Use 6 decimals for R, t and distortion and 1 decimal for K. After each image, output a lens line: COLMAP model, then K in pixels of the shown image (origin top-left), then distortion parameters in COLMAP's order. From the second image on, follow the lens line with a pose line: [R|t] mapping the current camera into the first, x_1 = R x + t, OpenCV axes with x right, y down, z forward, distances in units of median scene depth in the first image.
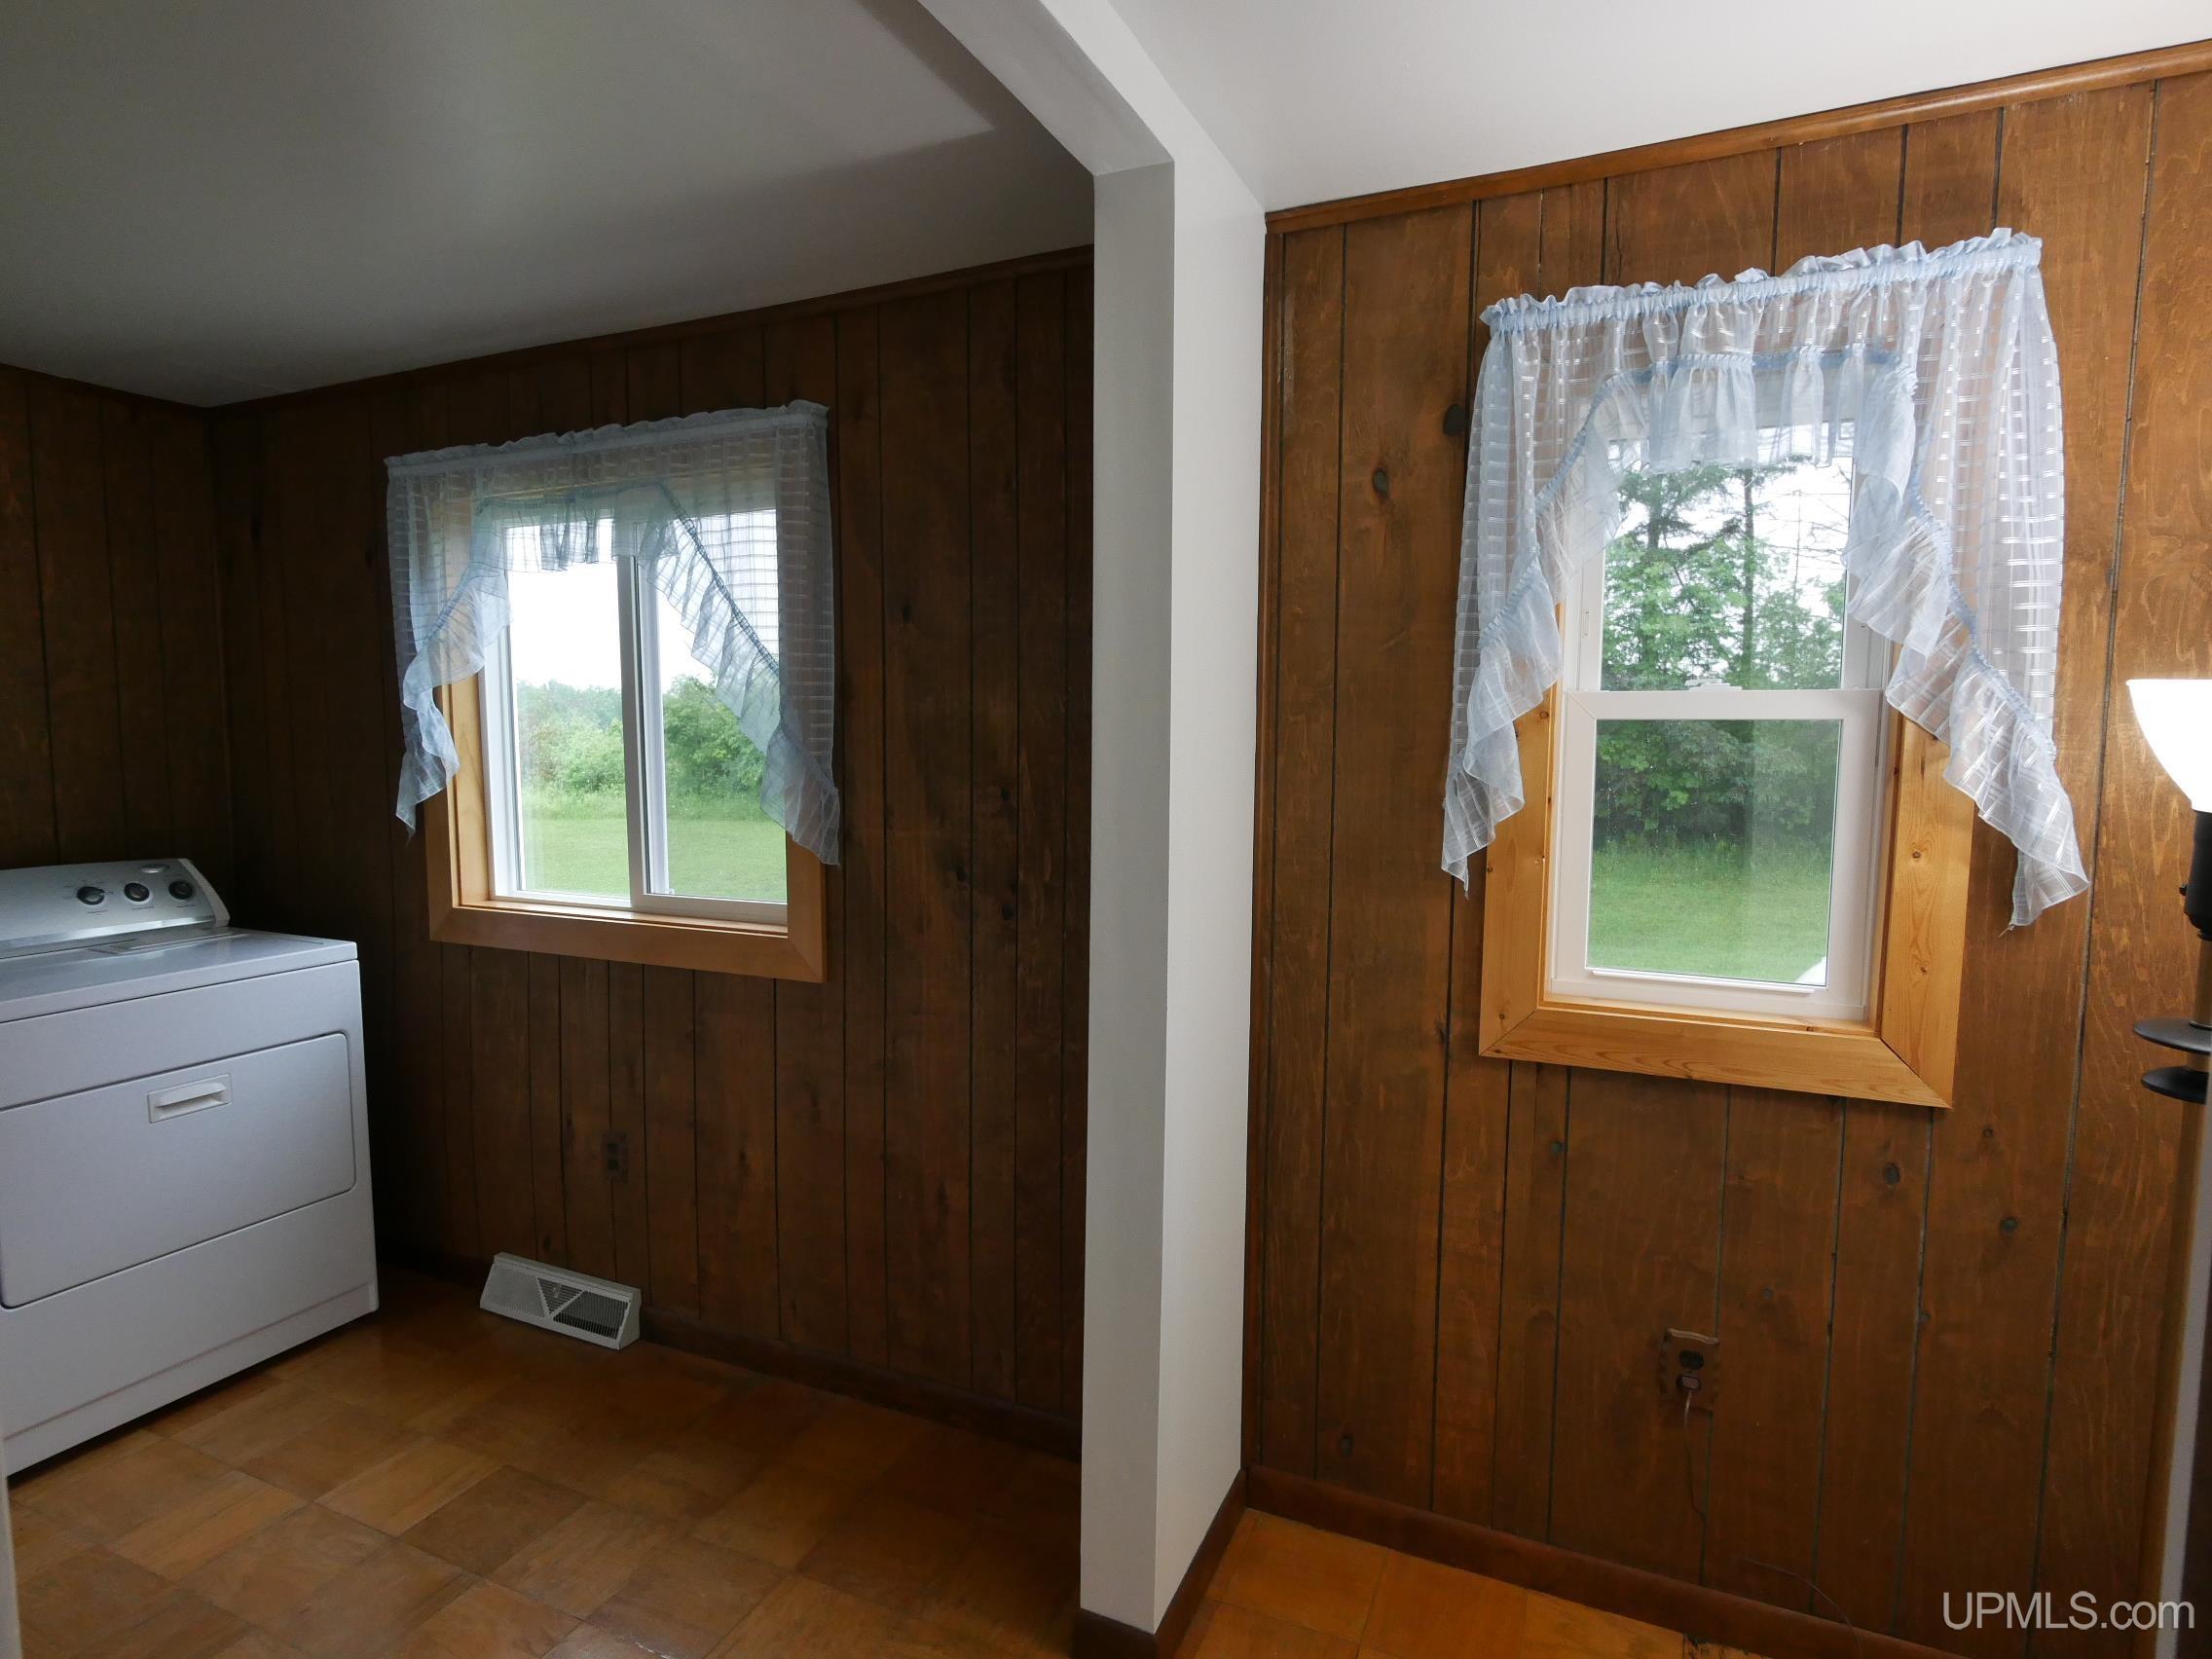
lens RADIAL K [[1136.8, 0, 1106.0], [0, 1136.8, 829.5], [0, 0, 1]] dist [-0.003064, 0.001031]
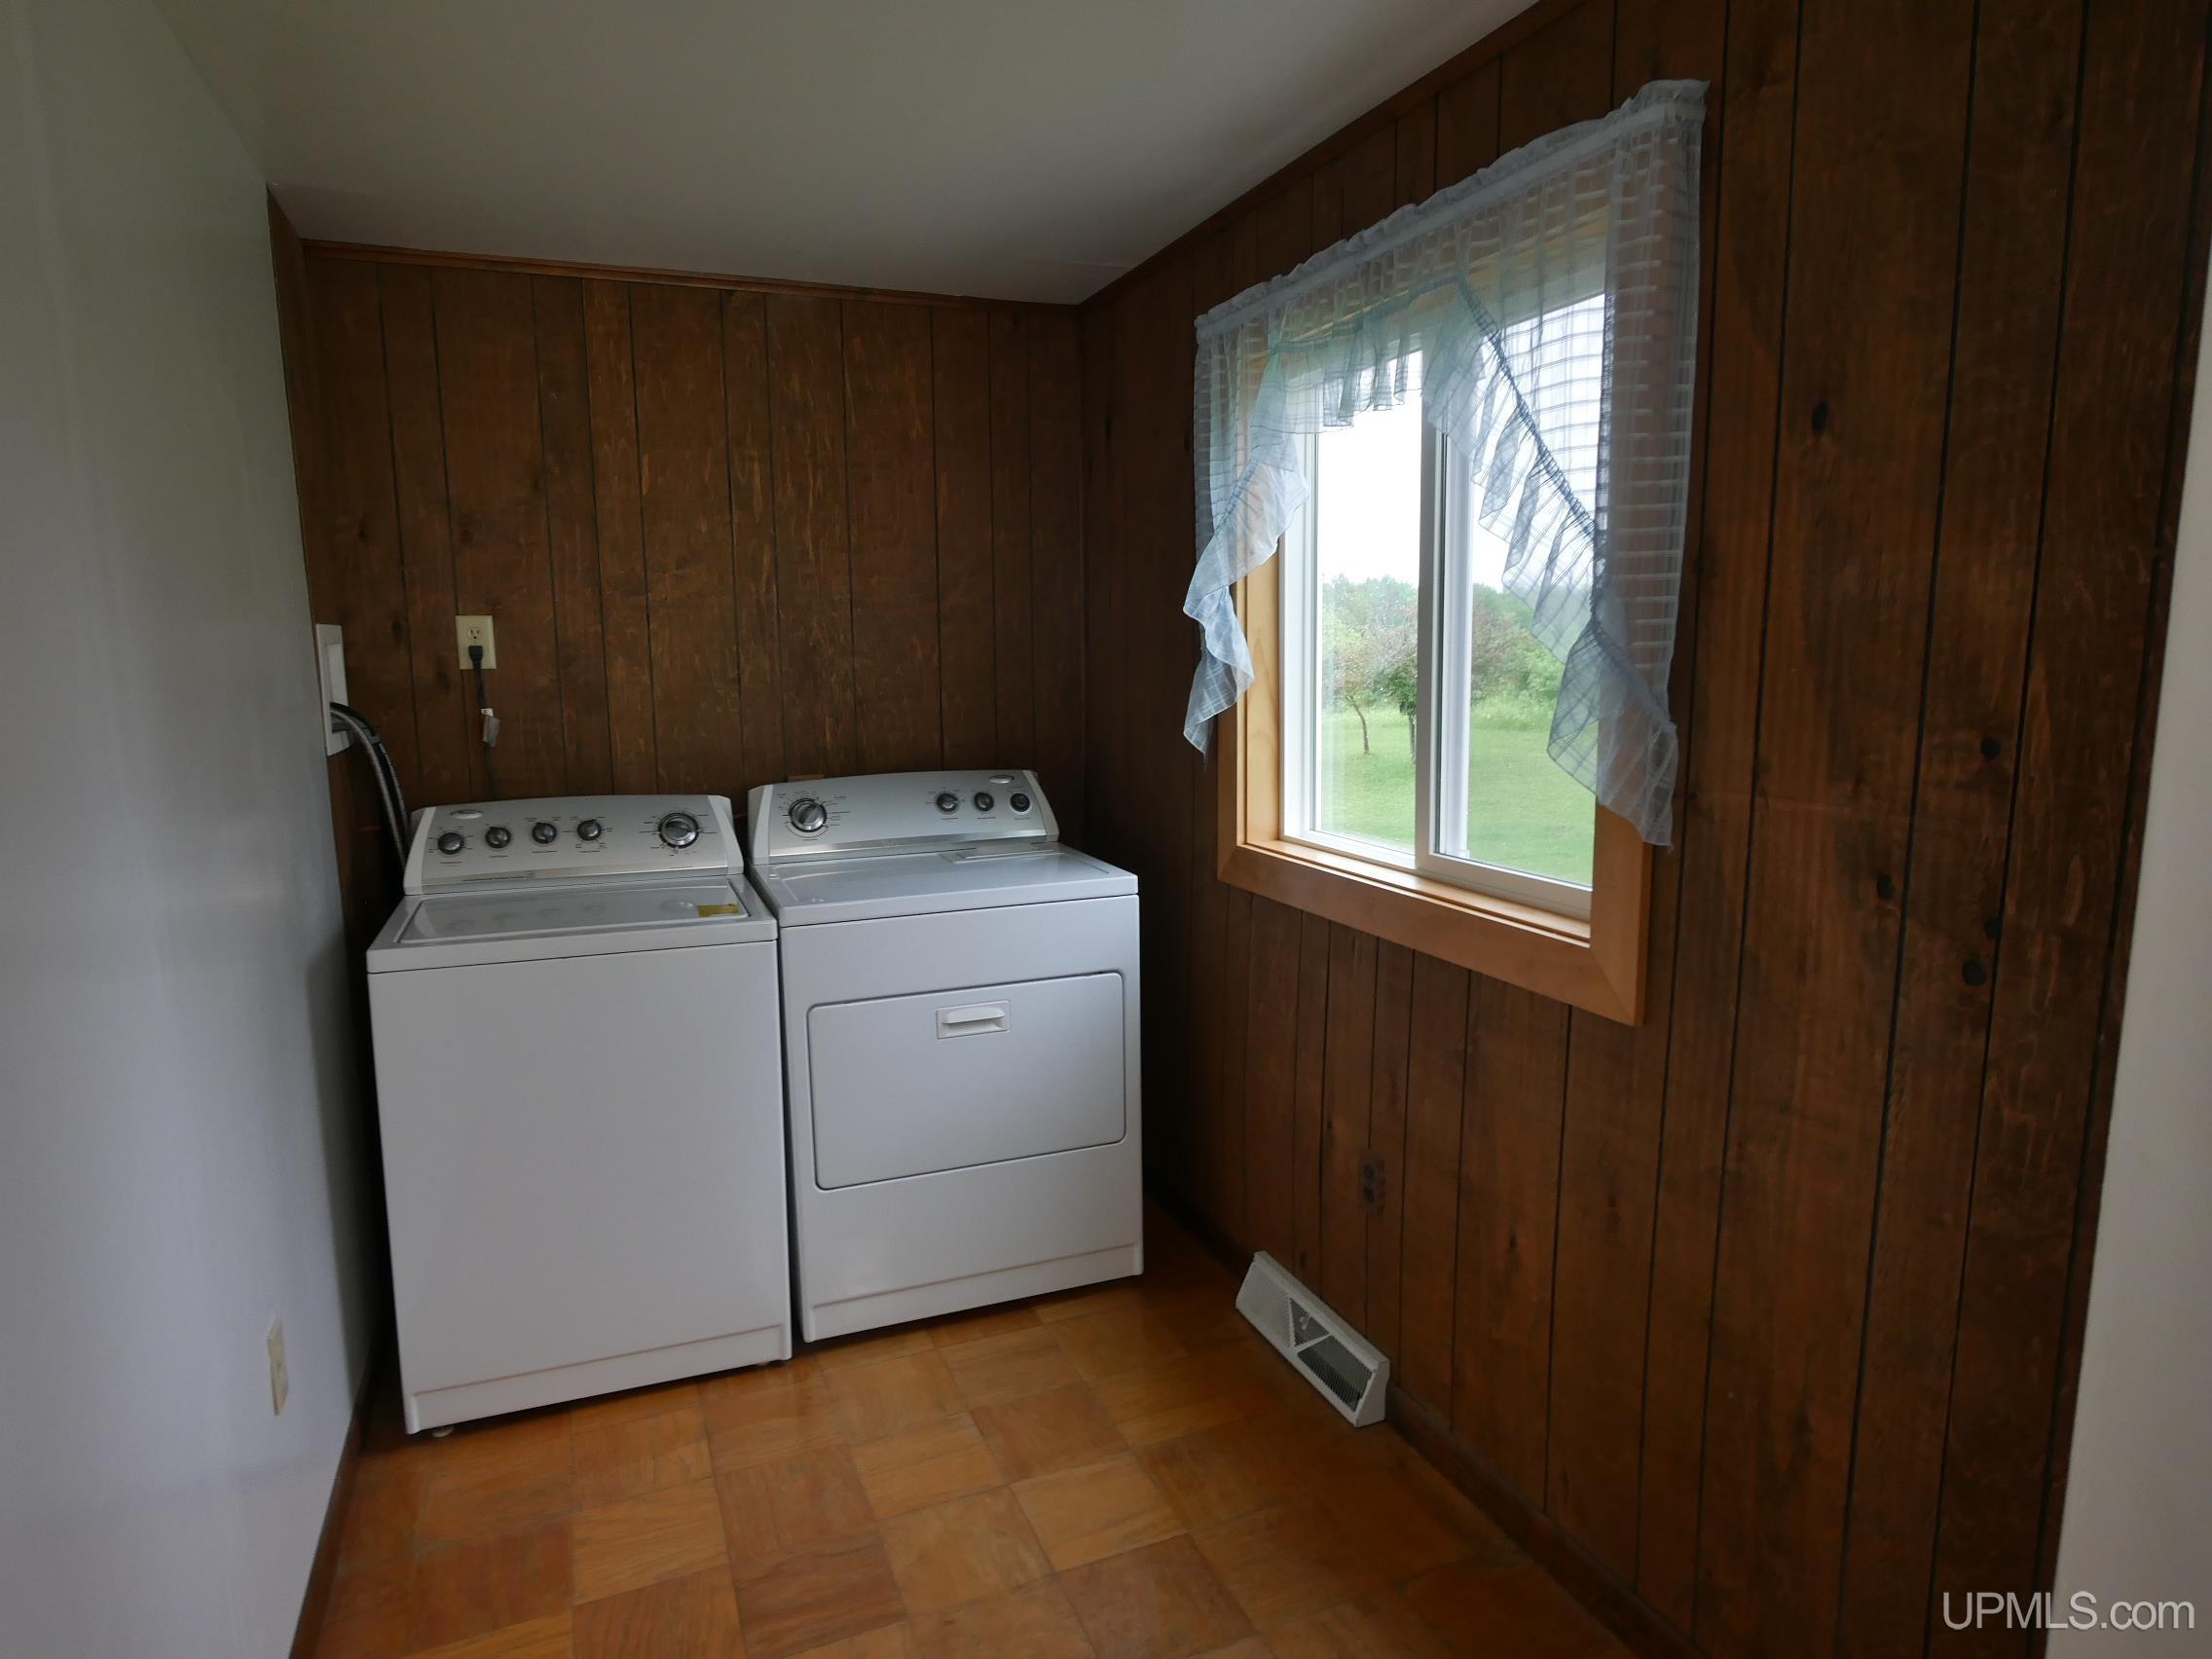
lens RADIAL K [[1296.2, 0, 1101.6], [0, 1296.2, 832.9], [0, 0, 1]] dist [-0.000167, -0.001139]
pose [[0.724838, 0.089223, -0.683117, 0.023163], [-0.043948, 0.995547, 0.083398, -0.021769], [0.687516, -0.030428, 0.725531, 0.265919]]
